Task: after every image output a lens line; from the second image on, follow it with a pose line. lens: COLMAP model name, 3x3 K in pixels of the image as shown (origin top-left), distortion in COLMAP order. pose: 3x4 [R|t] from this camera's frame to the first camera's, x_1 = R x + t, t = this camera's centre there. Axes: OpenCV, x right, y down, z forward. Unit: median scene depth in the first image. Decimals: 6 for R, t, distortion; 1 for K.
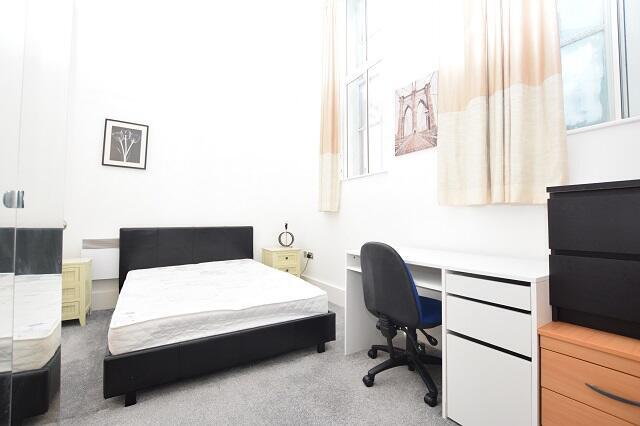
lens RADIAL K [[288.8, 0, 320.0], [0, 288.8, 213.0], [0, 0, 1]] dist [-0.028686, 0.000159]
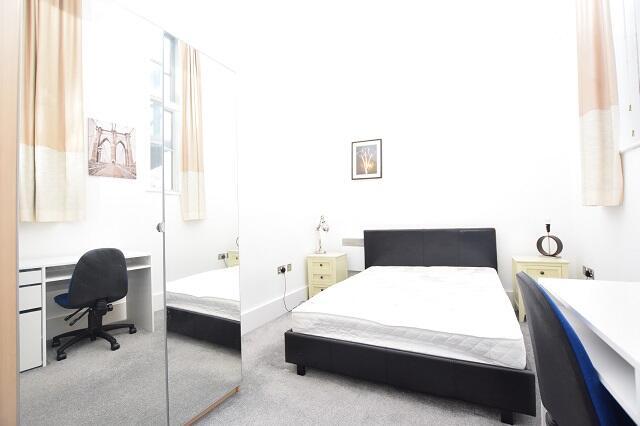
lens RADIAL K [[288.8, 0, 320.0], [0, 288.8, 213.0], [0, 0, 1]] dist [-0.028686, 0.000159]
pose [[0.522007, -0.035708, -0.852193, 0.253907], [0.051463, 0.998622, -0.010320, -0.016652], [0.851387, -0.038469, 0.523125, 0.213183]]
